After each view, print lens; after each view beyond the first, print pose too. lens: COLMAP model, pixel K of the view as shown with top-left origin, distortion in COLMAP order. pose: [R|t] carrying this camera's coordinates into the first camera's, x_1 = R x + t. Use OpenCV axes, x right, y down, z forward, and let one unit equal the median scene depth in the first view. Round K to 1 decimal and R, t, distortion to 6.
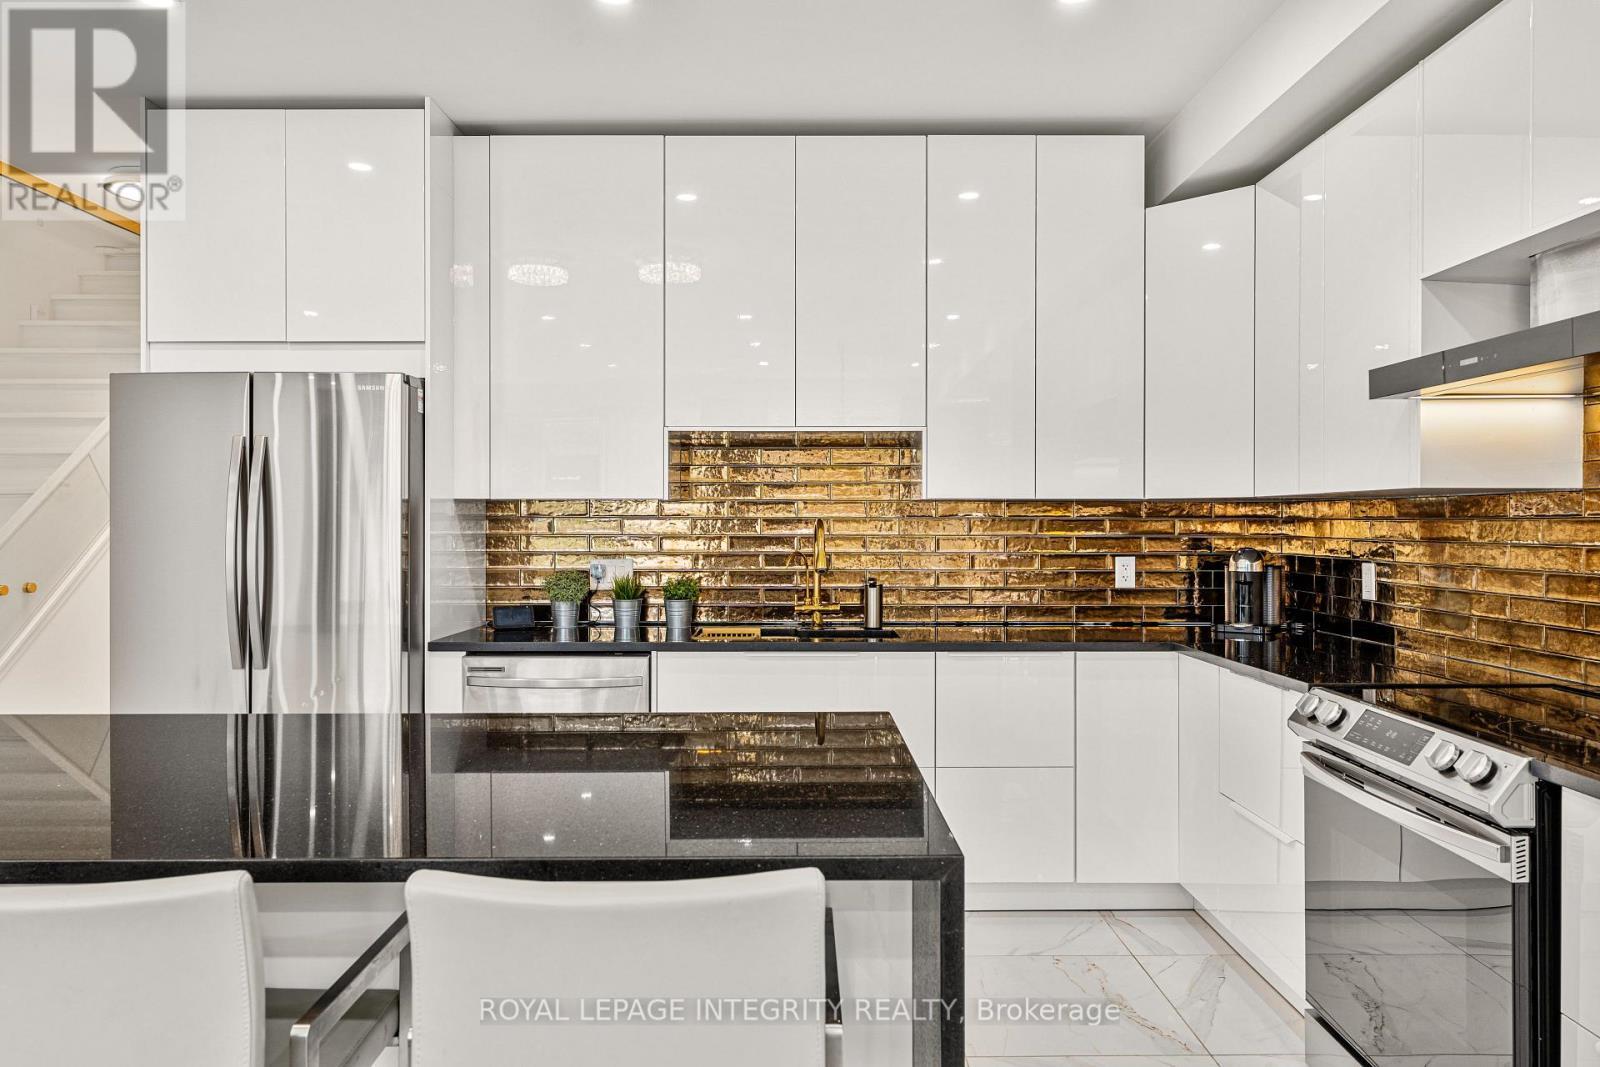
lens RADIAL K [[1084.8, 0, 795.9], [0, 1084.8, 522.0], [0, 0, 1]] dist [0.008921, 0.005031]
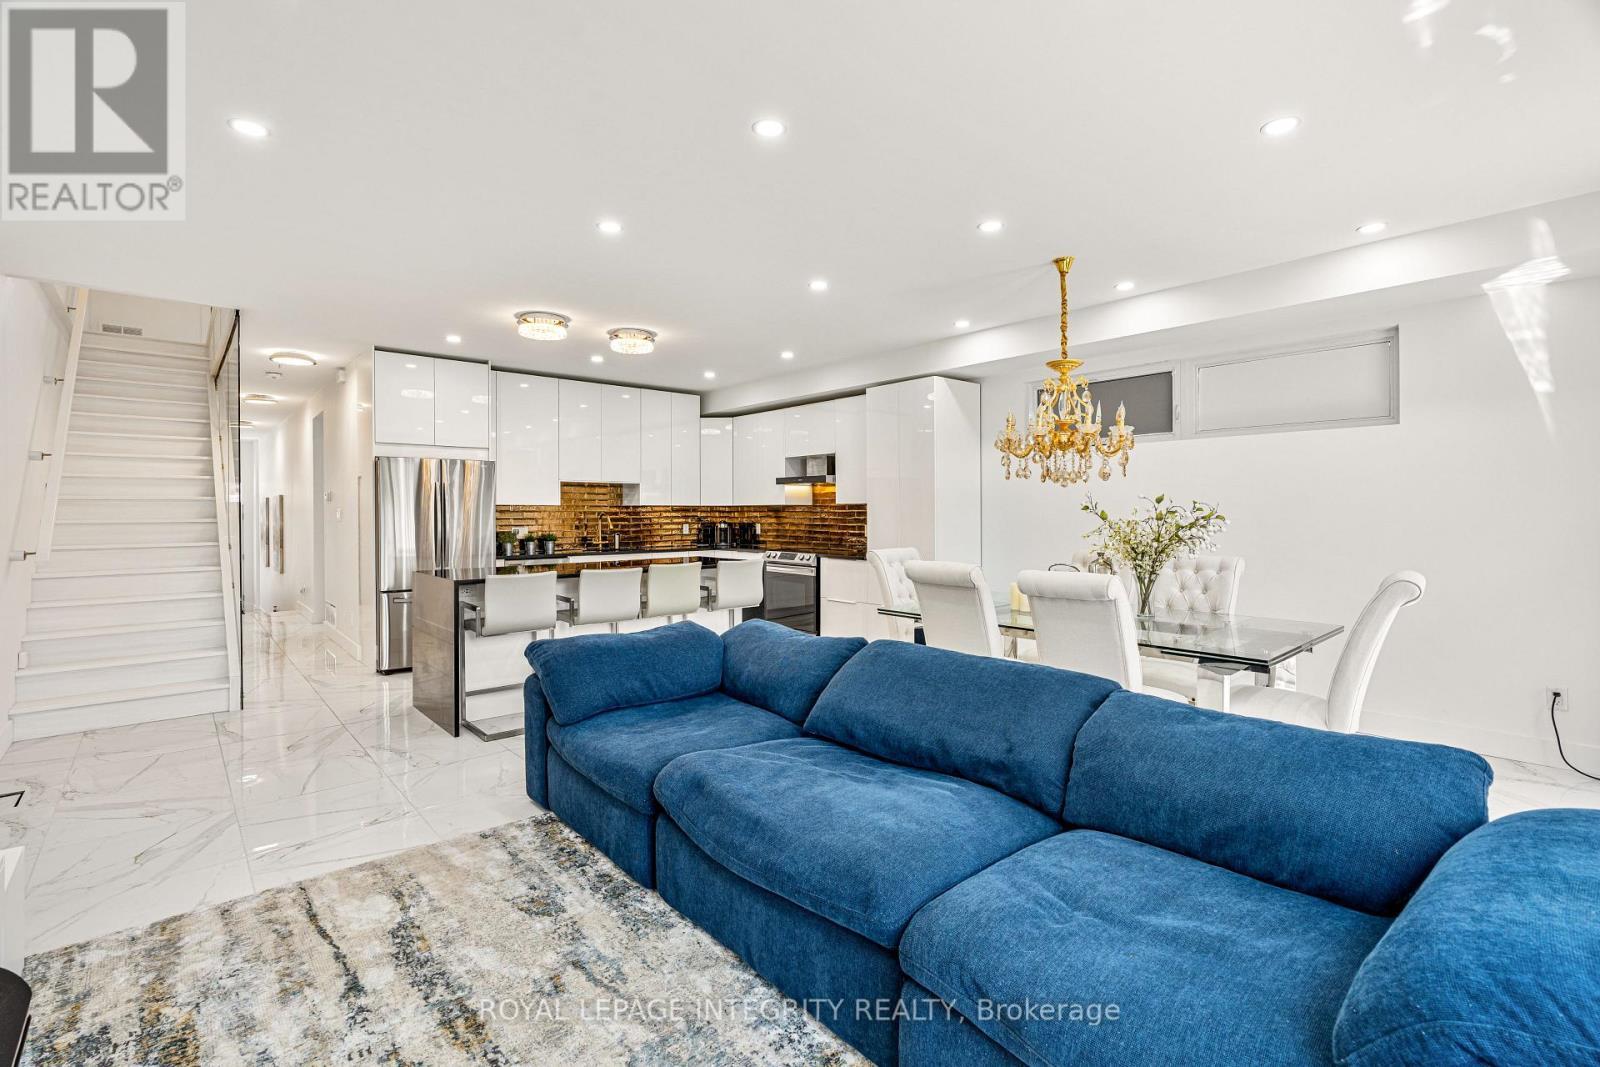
lens RADIAL K [[726.0, 0, 806.1], [0, 726.0, 513.1], [0, 0, 1]] dist [-0.007987, 0.001533]
pose [[0.747019, -0.002816, 0.664797, -0.900955], [0.002240, 0.999996, 0.001719, -0.002099], [-0.664799, 0.000205, 0.747022, -0.859650]]
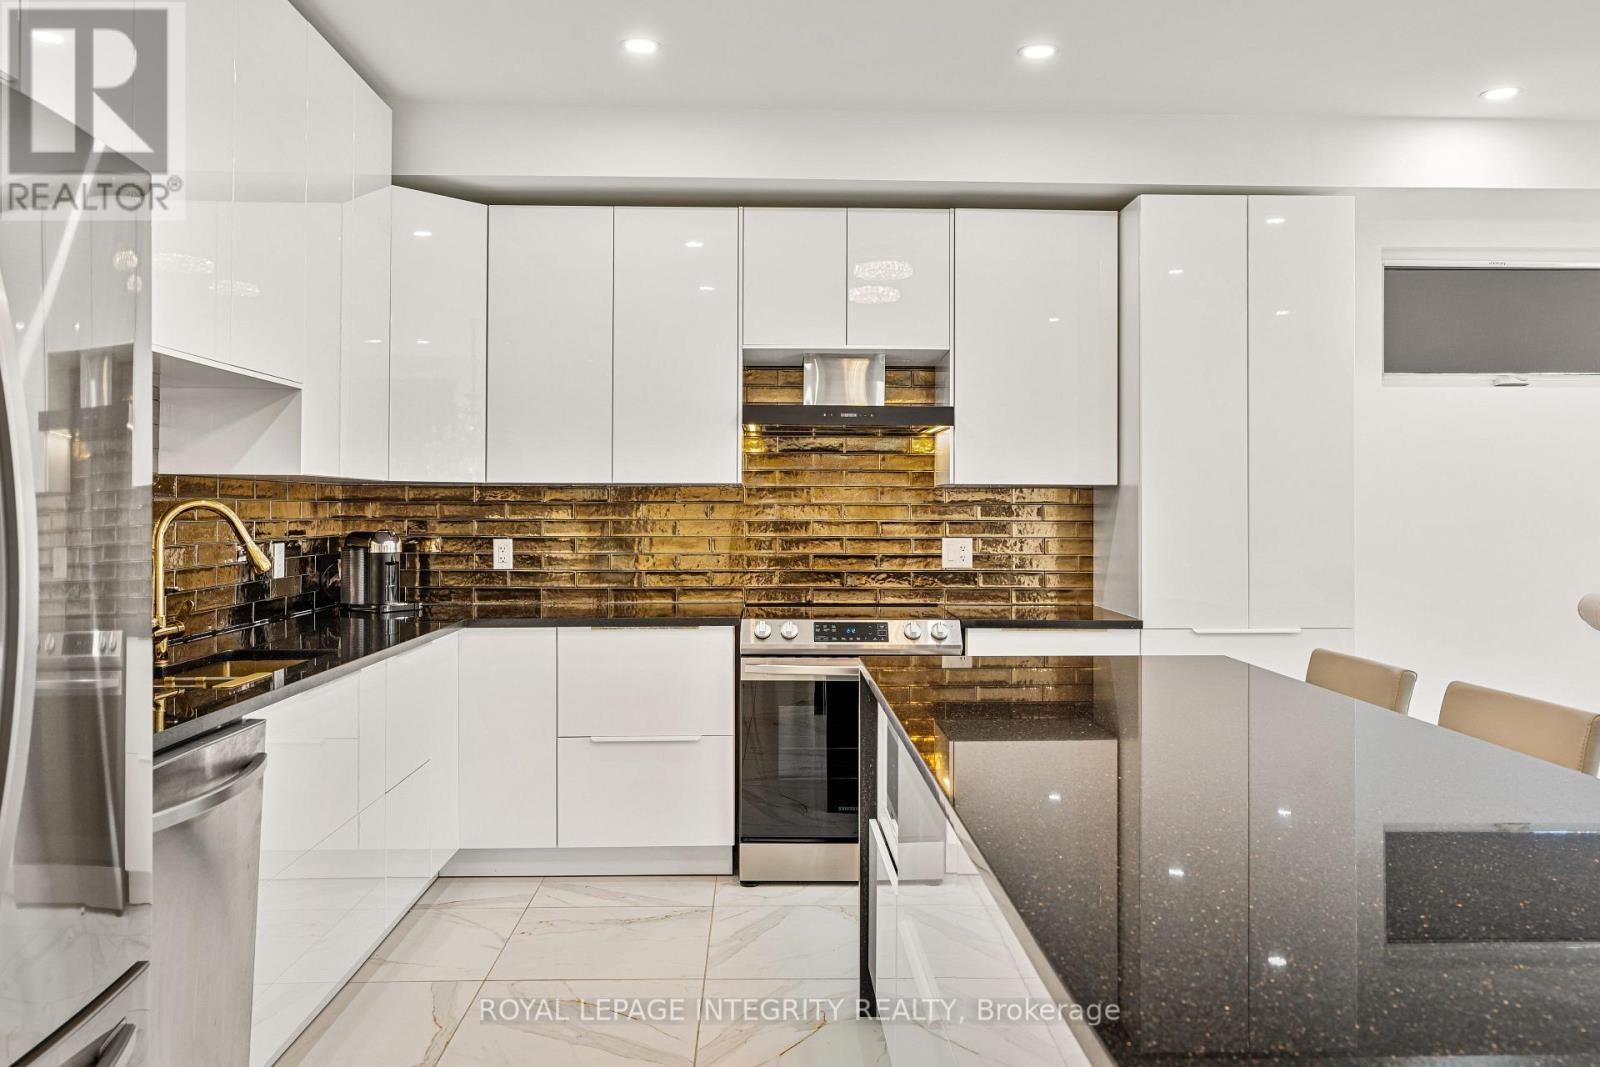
lens RADIAL K [[1243.2, 0, 808.4], [0, 1243.2, 495.7], [0, 0, 1]] dist [-0.003359, -0.004594]
pose [[-0.049268, 0.005263, 0.998772, -0.804502], [-0.003567, 0.999979, -0.005446, -0.003961], [-0.998779, -0.003831, -0.049248, 0.674266]]
